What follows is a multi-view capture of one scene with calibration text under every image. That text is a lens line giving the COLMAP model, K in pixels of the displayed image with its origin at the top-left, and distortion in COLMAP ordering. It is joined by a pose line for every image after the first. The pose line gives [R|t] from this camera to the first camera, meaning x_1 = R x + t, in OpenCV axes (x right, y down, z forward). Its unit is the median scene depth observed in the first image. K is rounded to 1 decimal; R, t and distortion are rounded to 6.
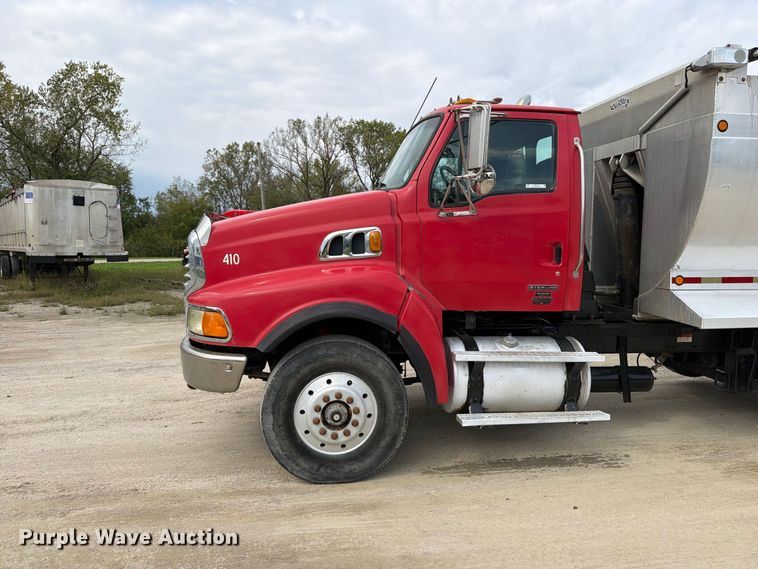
lens RADIAL K [[534.2, 0, 368.0], [0, 534.2, 277.2], [0, 0, 1]] dist [0.058428, -0.093650]
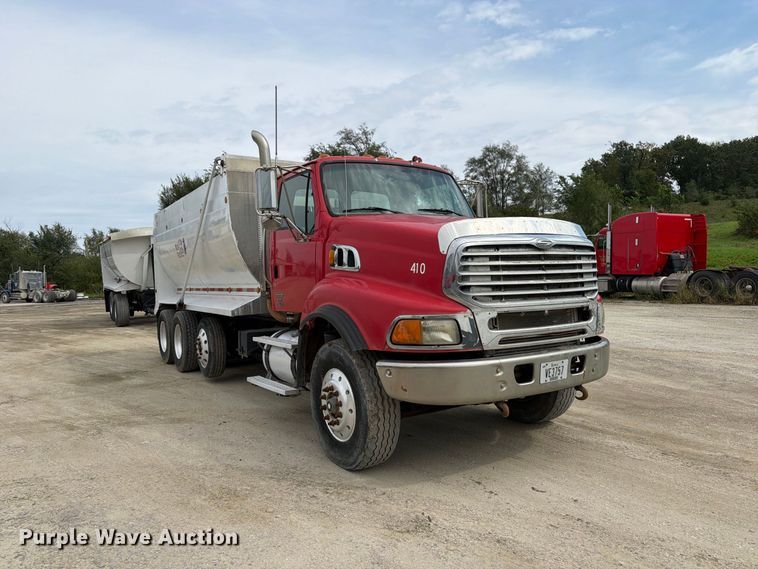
lens RADIAL K [[538.8, 0, 373.6], [0, 538.8, 287.9], [0, 0, 1]] dist [0.112210, -0.178348]
pose [[-0.446475, -0.008434, 0.894756, -0.792803], [0.106643, 0.992327, 0.062567, -0.072387], [-0.888419, 0.123354, -0.442149, 1.333201]]
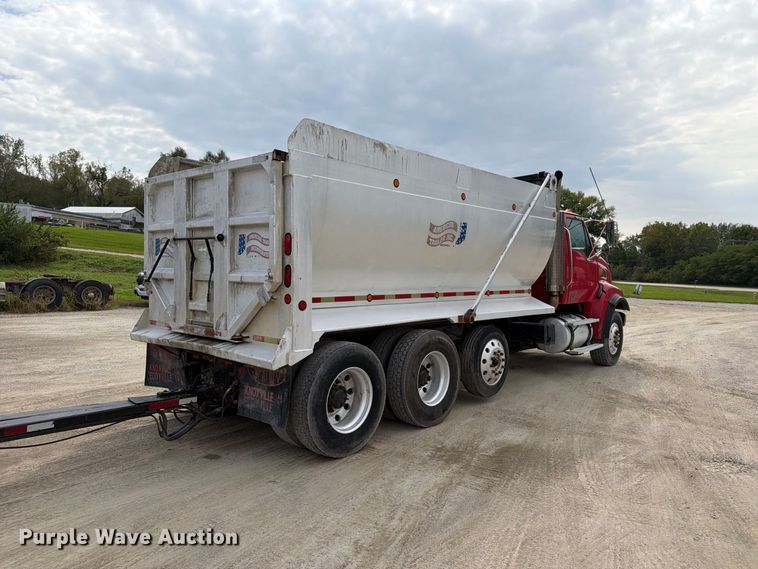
lens RADIAL K [[567.2, 0, 421.0], [0, 567.2, 294.2], [0, 0, 1]] dist [0.066093, -0.002686]
pose [[-0.726167, 0.011441, -0.687423, 1.632367], [-0.070760, 0.993308, 0.091281, -0.126334], [0.683867, 0.114928, -0.720498, 1.890747]]
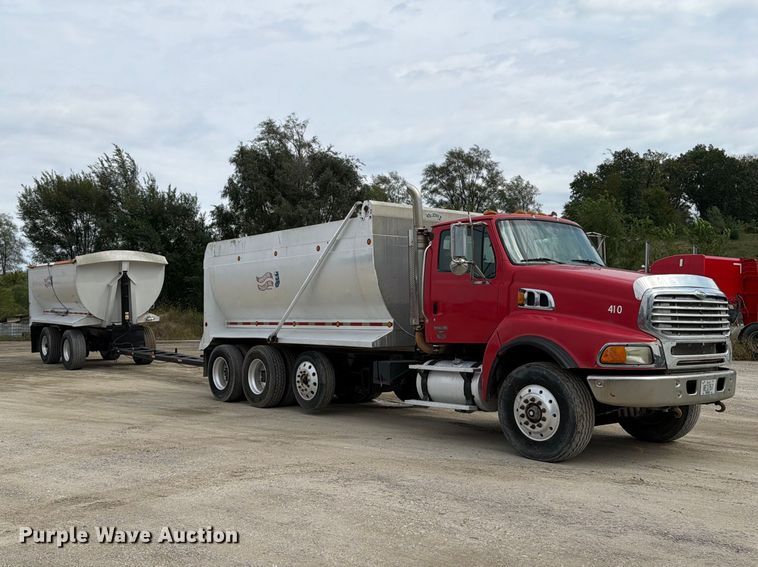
lens RADIAL K [[774.9, 0, 324.4], [0, 774.9, 292.9], [0, 0, 1]] dist [0.279802, -0.692124]
pose [[-0.511872, 0.026633, 0.858649, -1.137586], [0.071304, 0.997387, 0.011571, -0.129184], [-0.856097, 0.067148, -0.512434, 2.124139]]
